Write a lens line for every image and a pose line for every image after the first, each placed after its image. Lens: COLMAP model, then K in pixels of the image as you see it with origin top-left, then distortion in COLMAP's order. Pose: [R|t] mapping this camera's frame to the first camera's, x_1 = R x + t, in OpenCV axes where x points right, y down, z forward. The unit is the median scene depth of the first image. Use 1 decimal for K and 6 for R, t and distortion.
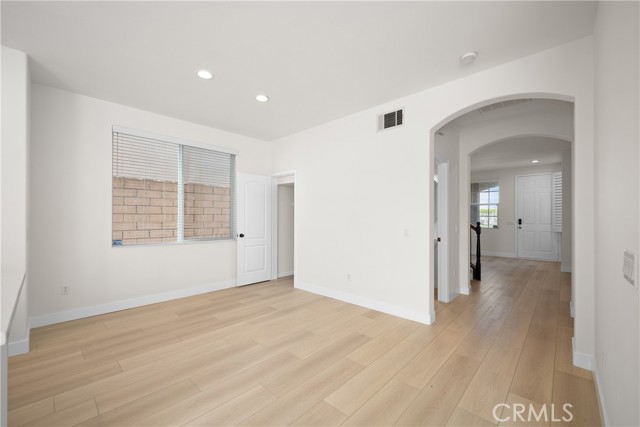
lens RADIAL K [[262.2, 0, 318.4], [0, 262.2, 215.9], [0, 0, 1]] dist [-0.003093, -0.000407]
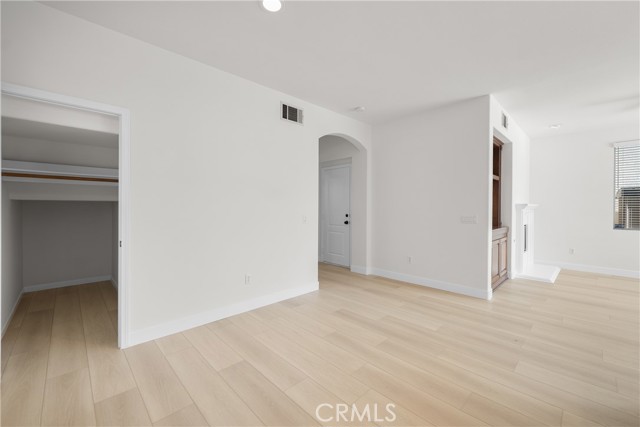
lens RADIAL K [[262.2, 0, 322.3], [0, 262.2, 208.8], [0, 0, 1]] dist [-0.003093, -0.000407]
pose [[0.043720, -0.014980, 0.998932, -0.961016], [-0.010089, 0.999830, 0.015435, -0.004193], [-0.998993, -0.010753, 0.043561, 1.026717]]
